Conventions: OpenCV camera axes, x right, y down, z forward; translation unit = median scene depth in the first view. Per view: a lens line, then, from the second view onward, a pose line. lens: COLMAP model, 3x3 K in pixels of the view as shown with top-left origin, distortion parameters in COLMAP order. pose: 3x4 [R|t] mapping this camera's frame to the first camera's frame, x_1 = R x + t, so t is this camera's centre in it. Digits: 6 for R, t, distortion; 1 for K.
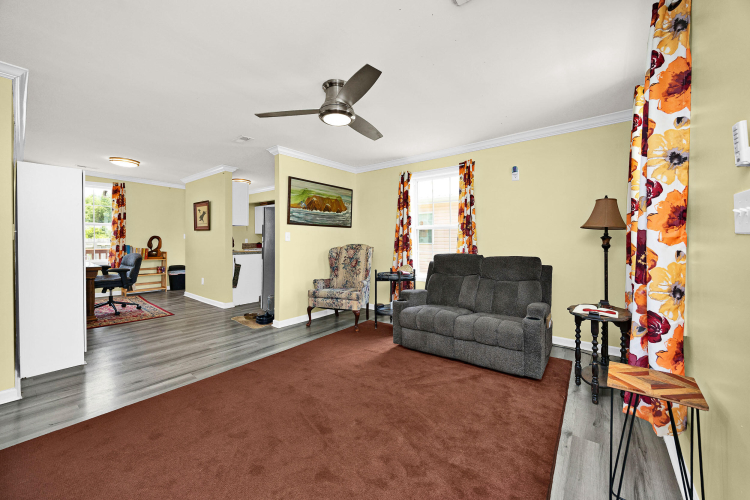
lens RADIAL K [[292.3, 0, 374.4], [0, 292.3, 247.7], [0, 0, 1]] dist [-0.002213, -0.000505]
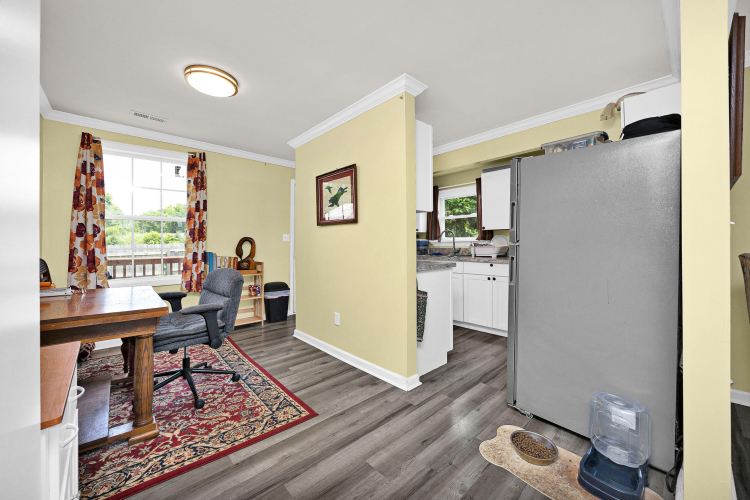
lens RADIAL K [[292.3, 0, 374.4], [0, 292.3, 247.7], [0, 0, 1]] dist [-0.002213, -0.000505]
pose [[0.987429, -0.008835, -0.157813, -0.402148], [0.006606, 0.999871, -0.014643, -0.006993], [0.157922, 0.013416, 0.987360, 0.443507]]
